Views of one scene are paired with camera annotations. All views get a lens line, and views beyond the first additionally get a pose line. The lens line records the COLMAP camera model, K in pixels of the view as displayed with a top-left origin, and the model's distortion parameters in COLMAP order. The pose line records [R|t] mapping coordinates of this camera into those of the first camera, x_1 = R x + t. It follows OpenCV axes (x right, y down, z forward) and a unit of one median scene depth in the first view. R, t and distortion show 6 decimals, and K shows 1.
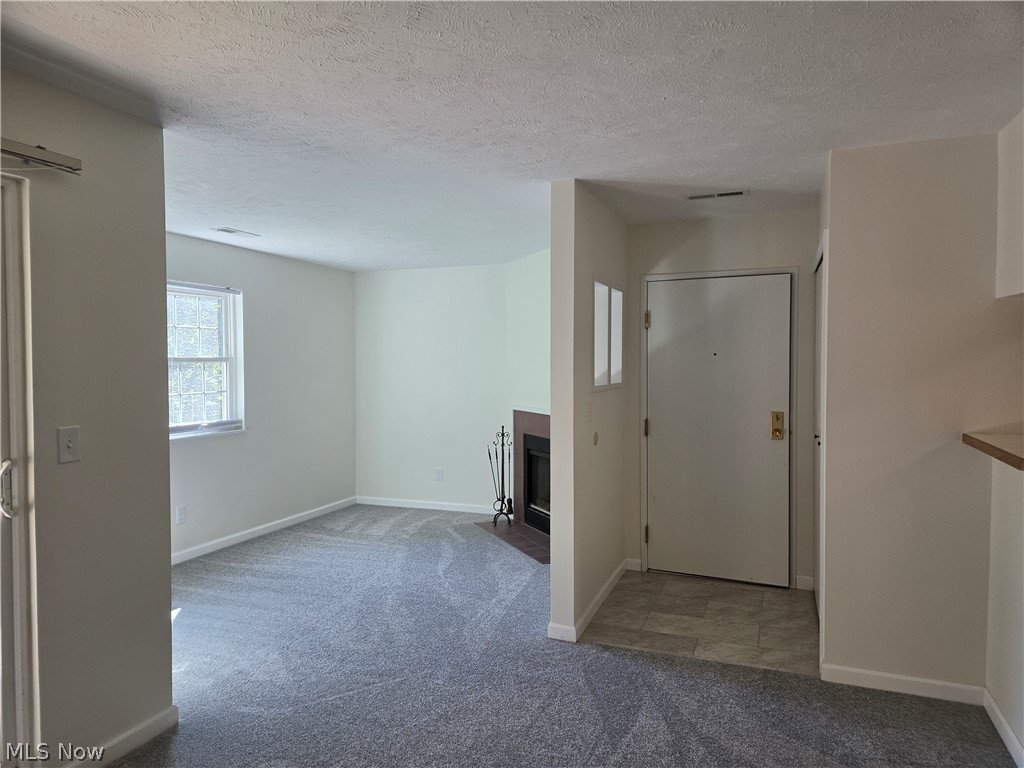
lens RADIAL K [[685.5, 0, 520.5], [0, 685.5, 383.6], [0, 0, 1]] dist [0.079321, -0.075775]
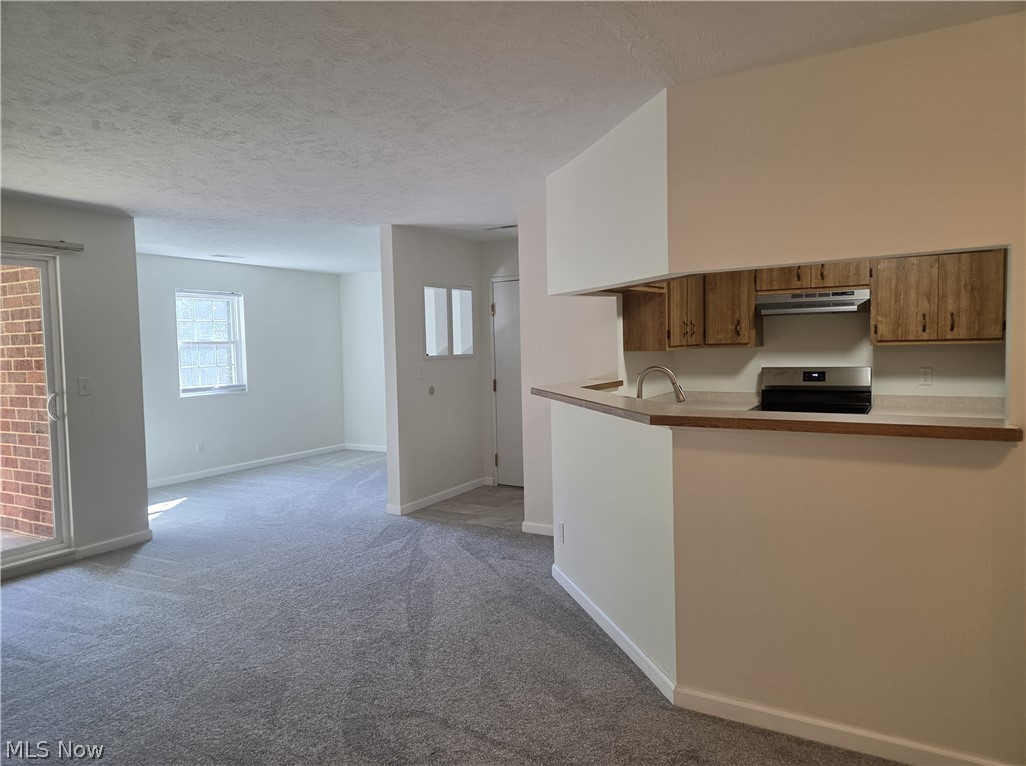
lens RADIAL K [[686.9, 0, 513.1], [0, 686.9, 381.5], [0, 0, 1]] dist [0.079321, -0.075775]
pose [[0.987516, -0.009277, -0.157248, 0.458792], [0.013744, 0.999532, 0.027341, 0.018302], [0.156920, -0.029161, 0.987181, -0.408778]]
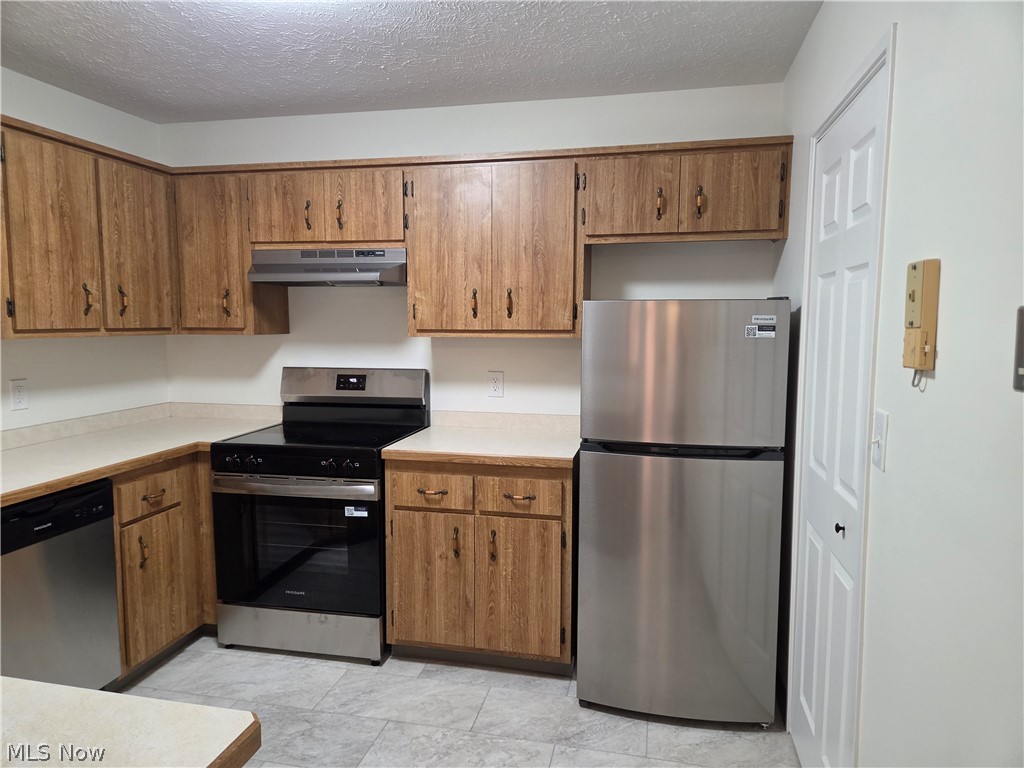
lens RADIAL K [[685.5, 0, 505.2], [0, 685.5, 385.6], [0, 0, 1]] dist [0.079321, -0.075775]
pose [[0.989108, -0.008250, 0.146962, 0.818243], [-0.000856, 0.998089, 0.061788, 0.006096], [-0.147191, -0.061240, 0.987210, 0.040642]]
